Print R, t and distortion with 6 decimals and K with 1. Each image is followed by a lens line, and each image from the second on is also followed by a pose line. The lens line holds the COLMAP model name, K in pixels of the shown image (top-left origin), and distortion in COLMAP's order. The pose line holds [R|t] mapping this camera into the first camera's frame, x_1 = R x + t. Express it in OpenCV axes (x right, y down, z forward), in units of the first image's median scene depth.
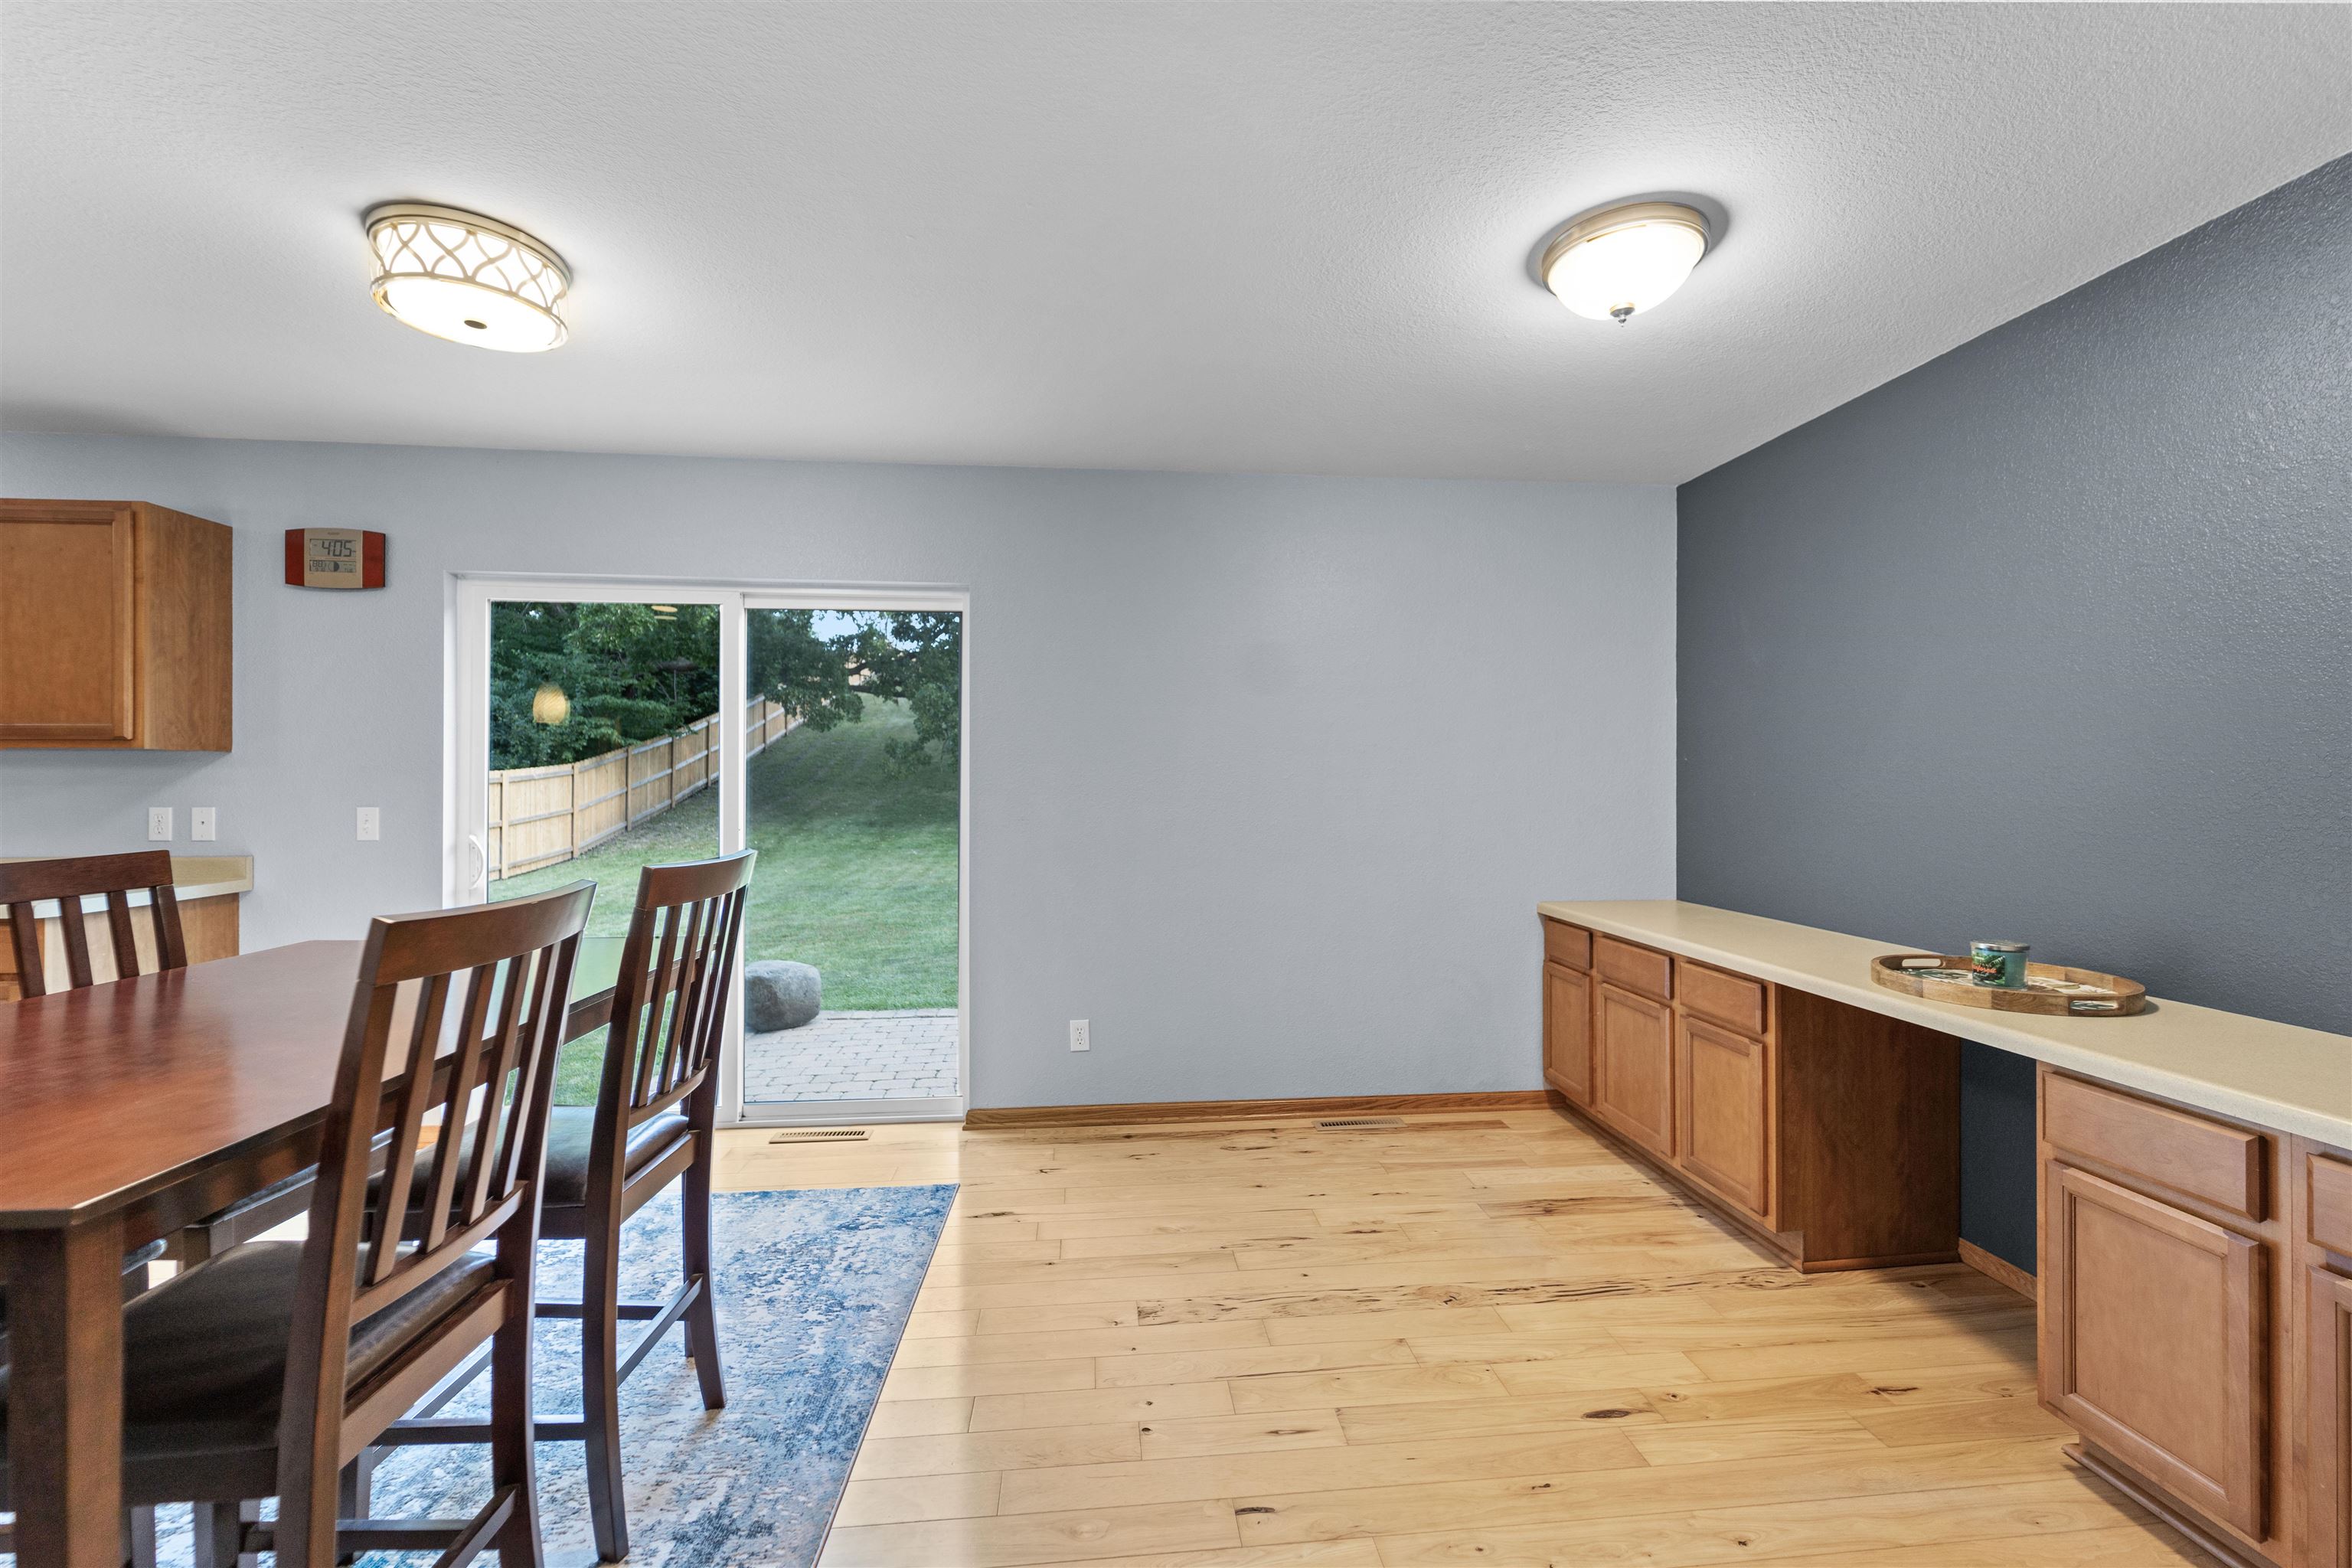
lens RADIAL K [[960.3, 0, 1214.9], [0, 960.3, 780.8], [0, 0, 1]] dist [0.000007, -0.000263]
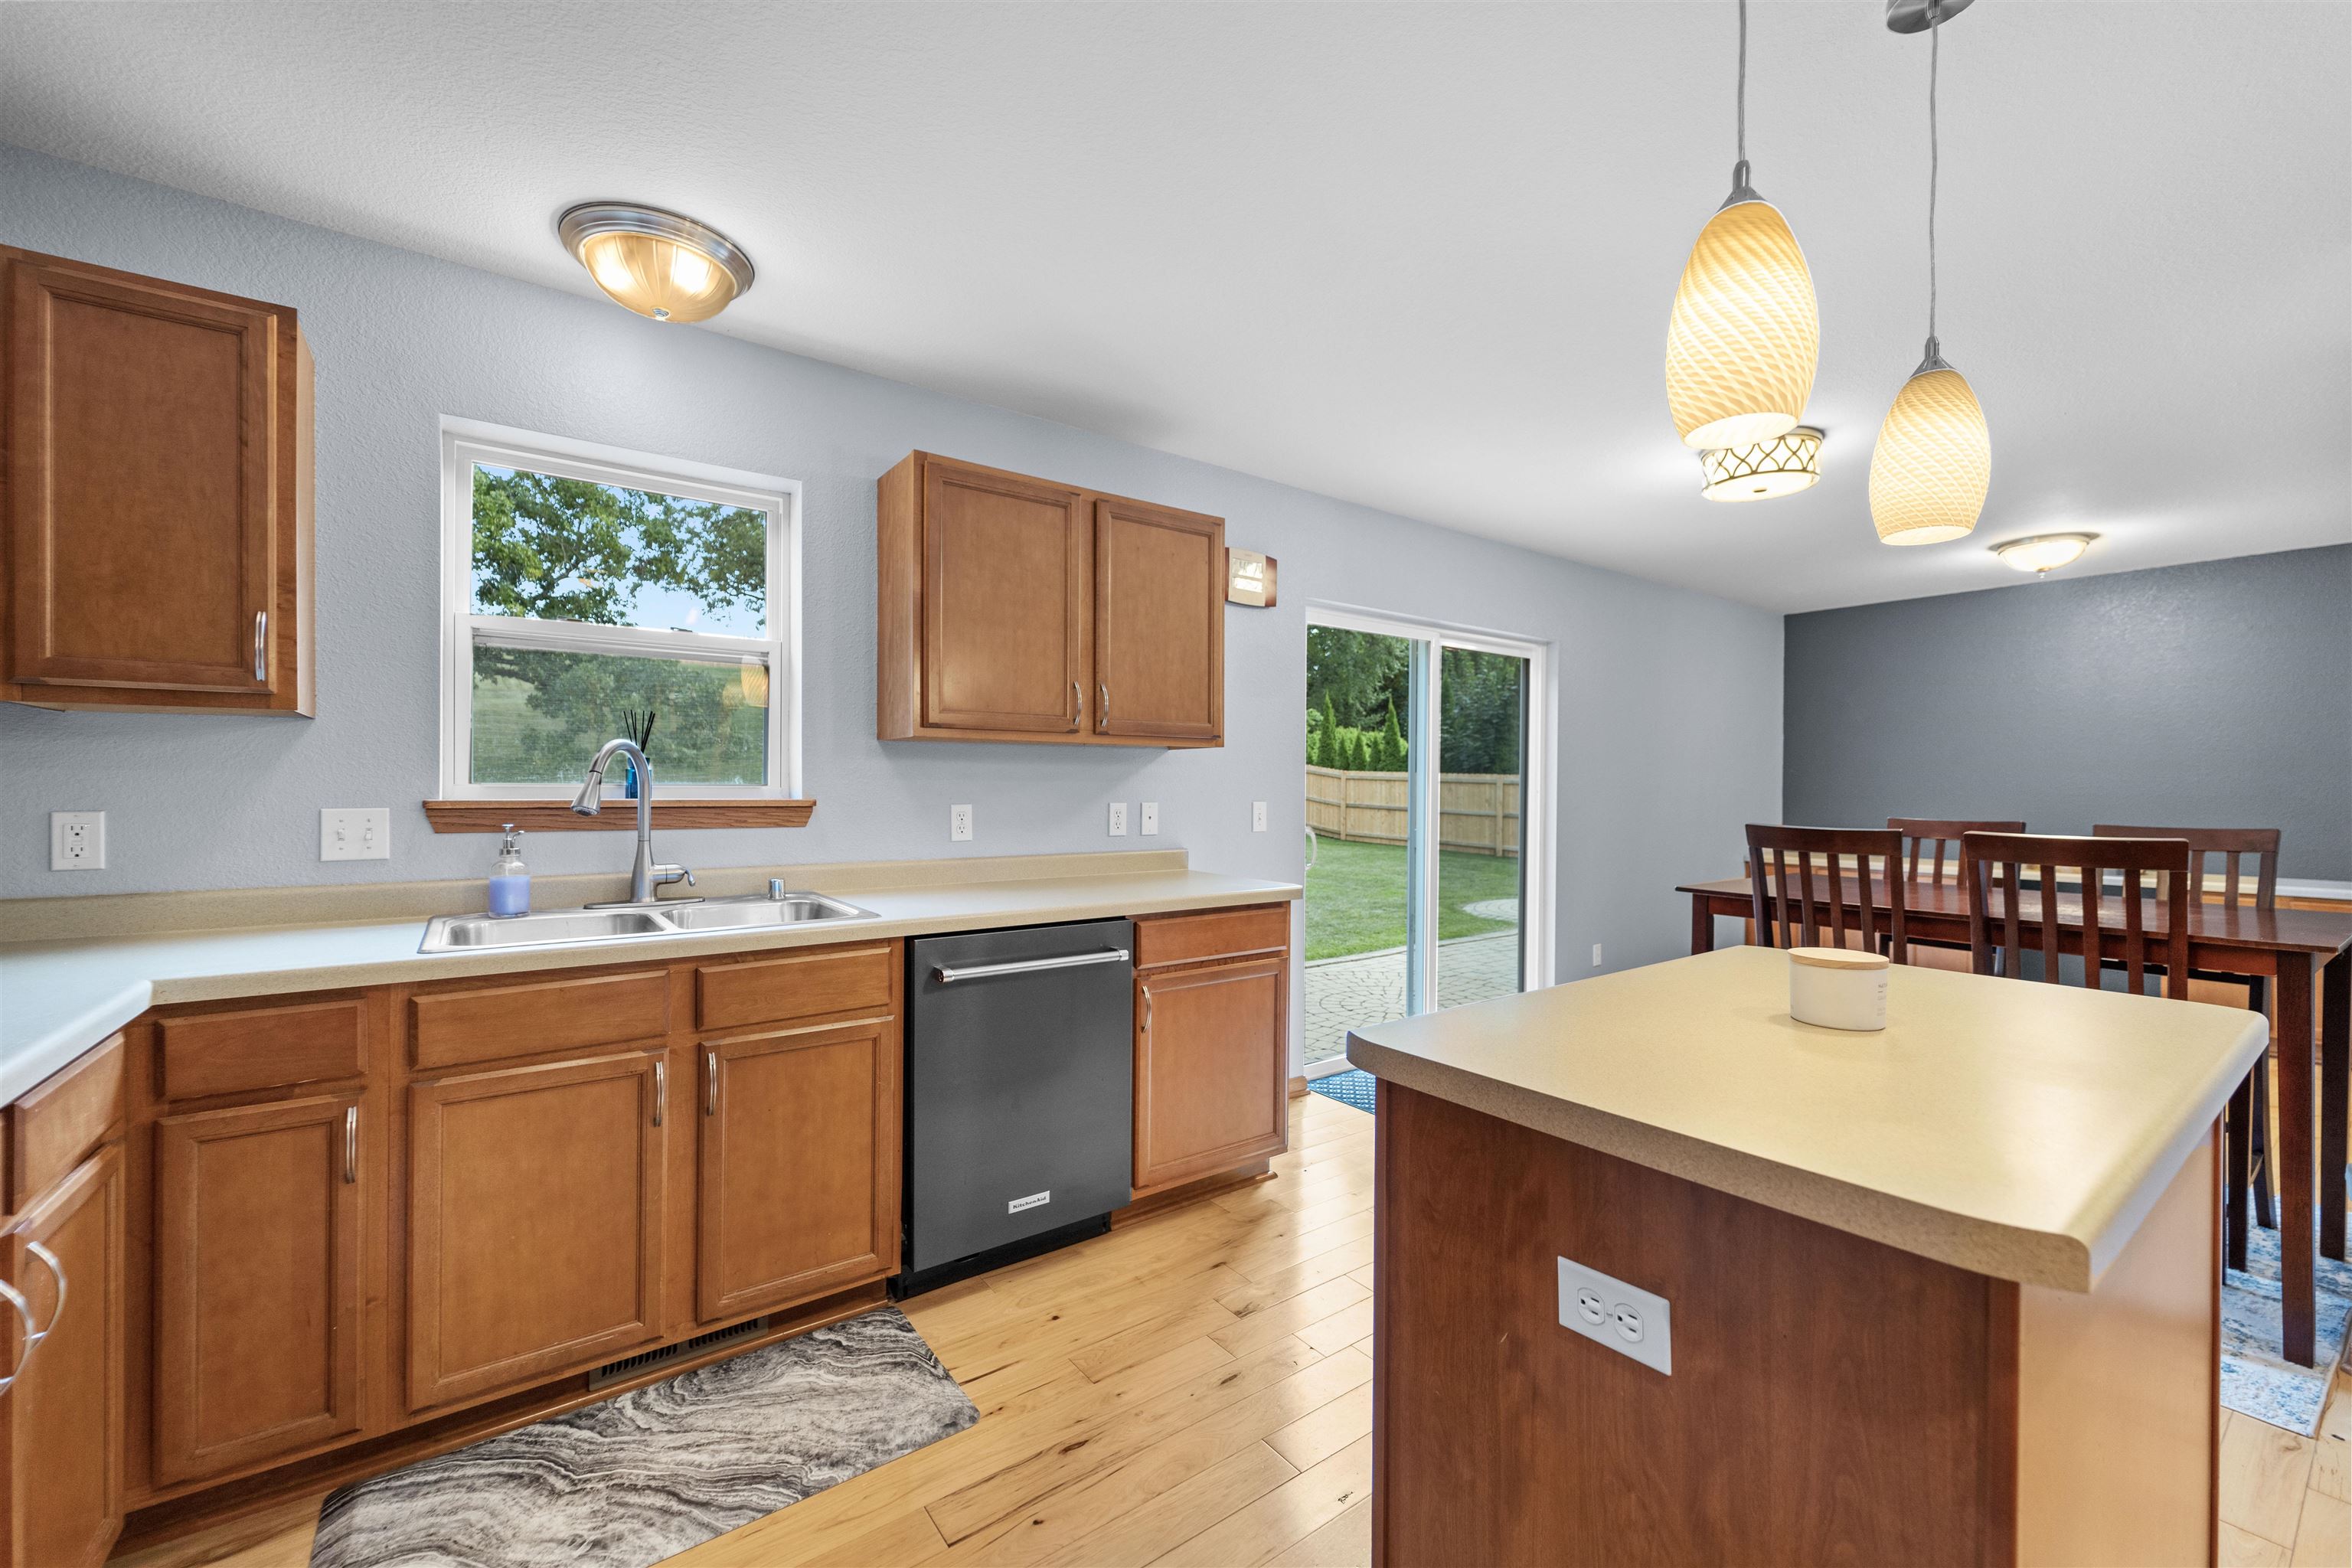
lens RADIAL K [[941.9, 0, 1183.5], [0, 941.9, 786.4], [0, 0, 1]] dist [-0.010809, -0.000073]
pose [[0.856369, 0.002204, 0.516360, -1.556049], [-0.006520, 0.999957, 0.006545, 0.003324], [-0.516323, -0.008972, 0.856347, 0.108360]]
